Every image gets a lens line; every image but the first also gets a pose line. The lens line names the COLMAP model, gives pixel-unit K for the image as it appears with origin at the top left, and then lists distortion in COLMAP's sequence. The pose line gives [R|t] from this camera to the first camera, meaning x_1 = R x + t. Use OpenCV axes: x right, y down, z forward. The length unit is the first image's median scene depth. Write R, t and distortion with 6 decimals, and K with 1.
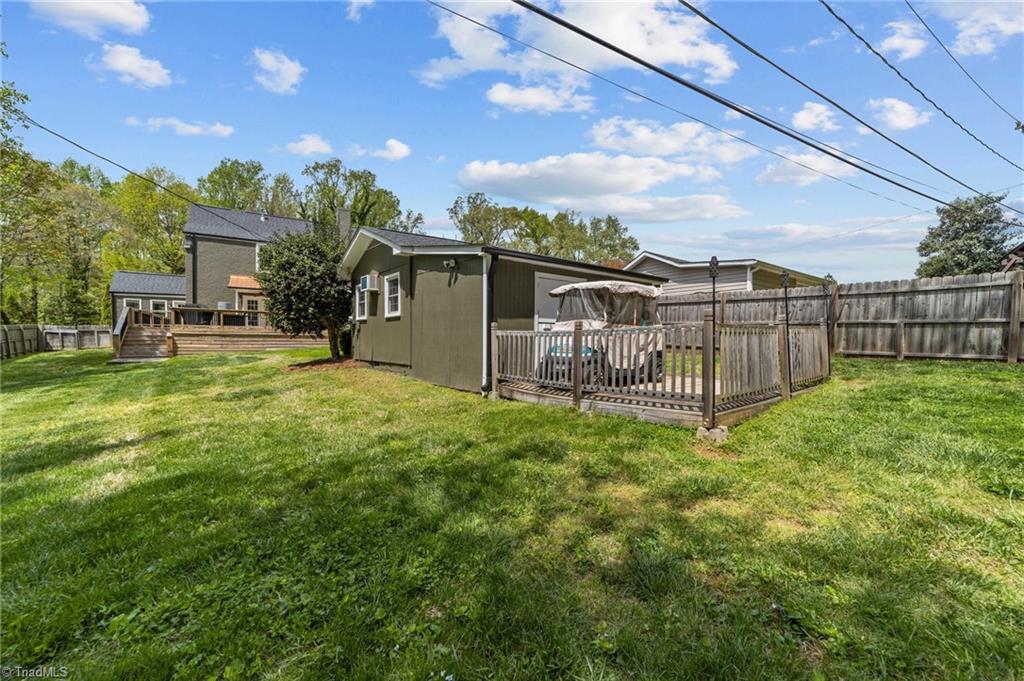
lens RADIAL K [[391.8, 0, 509.0], [0, 391.8, 340.6], [0, 0, 1]] dist [-0.018171, 0.011233]
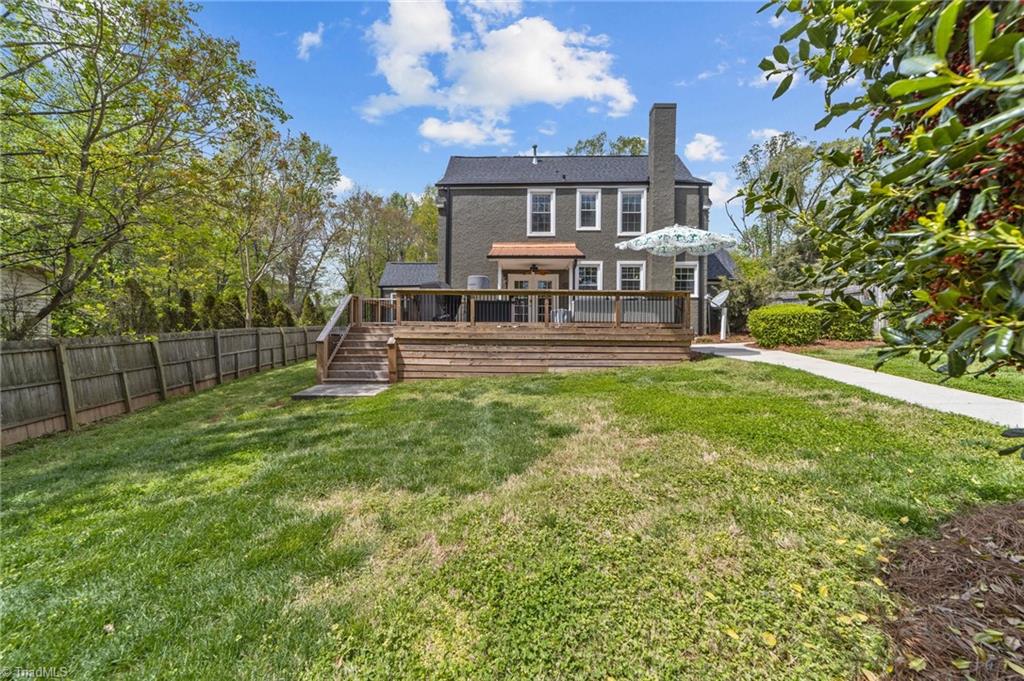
lens RADIAL K [[391.8, 0, 509.0], [0, 391.8, 340.6], [0, 0, 1]] dist [-0.018171, 0.011233]
pose [[0.822414, 0.007333, -0.568842, -0.394542], [-0.004489, 0.999969, 0.006400, -0.017157], [0.568872, -0.002710, 0.822422, 0.584933]]
